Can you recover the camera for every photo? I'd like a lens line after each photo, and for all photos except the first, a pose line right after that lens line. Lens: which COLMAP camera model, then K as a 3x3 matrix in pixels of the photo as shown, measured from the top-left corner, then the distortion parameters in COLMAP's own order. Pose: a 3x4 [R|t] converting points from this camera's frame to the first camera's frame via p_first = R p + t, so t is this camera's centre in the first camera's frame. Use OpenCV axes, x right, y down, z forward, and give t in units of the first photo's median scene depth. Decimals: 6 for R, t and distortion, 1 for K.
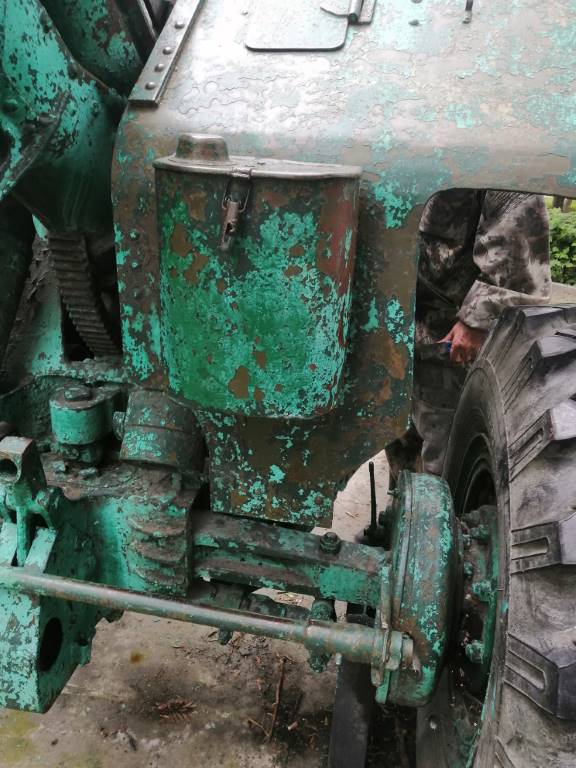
lens RADIAL K [[610.4, 0, 281.9], [0, 610.4, 388.5], [0, 0, 1]] dist [-0.009892, 0.035299]
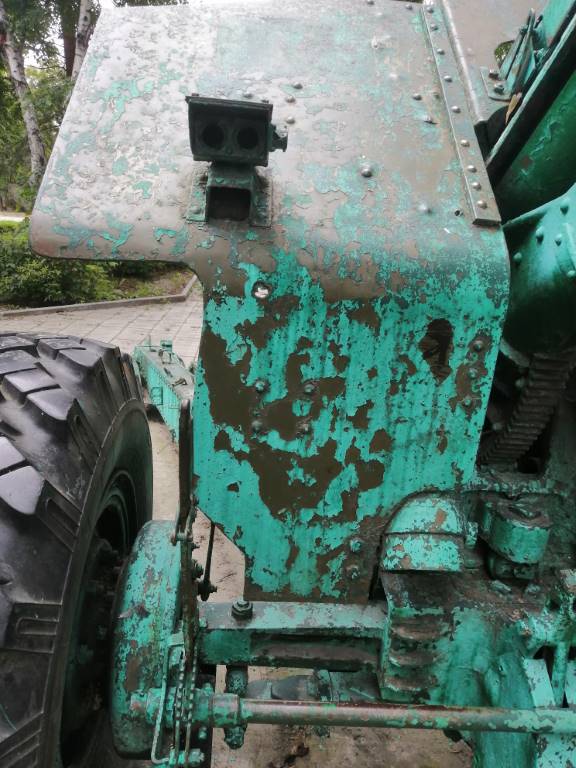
lens RADIAL K [[610.4, 0, 283.9], [0, 610.4, 383.9], [0, 0, 1]] dist [-0.009892, 0.035299]
pose [[0.965524, -0.028843, 0.258710, -1.042333], [0.048591, 0.996344, -0.070266, -0.155739], [-0.255737, 0.080414, 0.963396, 0.150884]]
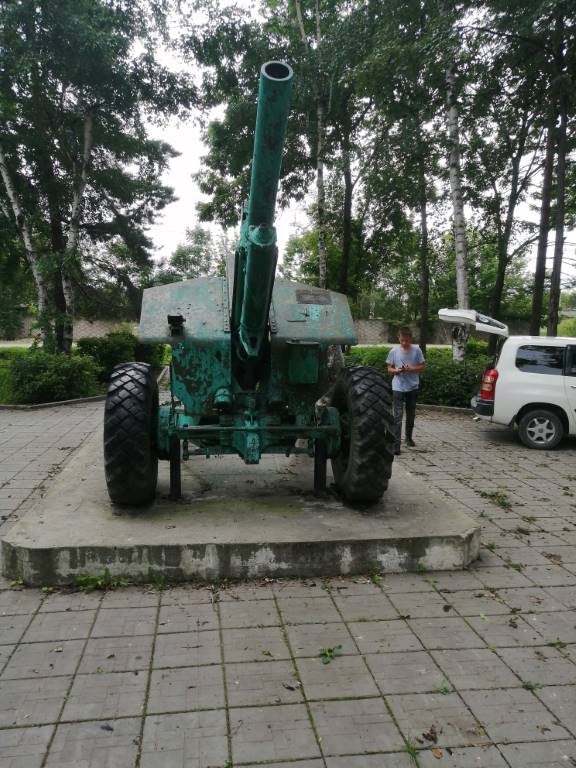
lens RADIAL K [[610.4, 0, 287.1], [0, 610.4, 381.5], [0, 0, 1]] dist [-0.009892, 0.035299]
pose [[0.943102, -0.061991, 0.326674, -1.593900], [0.143763, 0.961912, -0.232503, 1.016807], [-0.299819, 0.266238, 0.916093, -3.220683]]
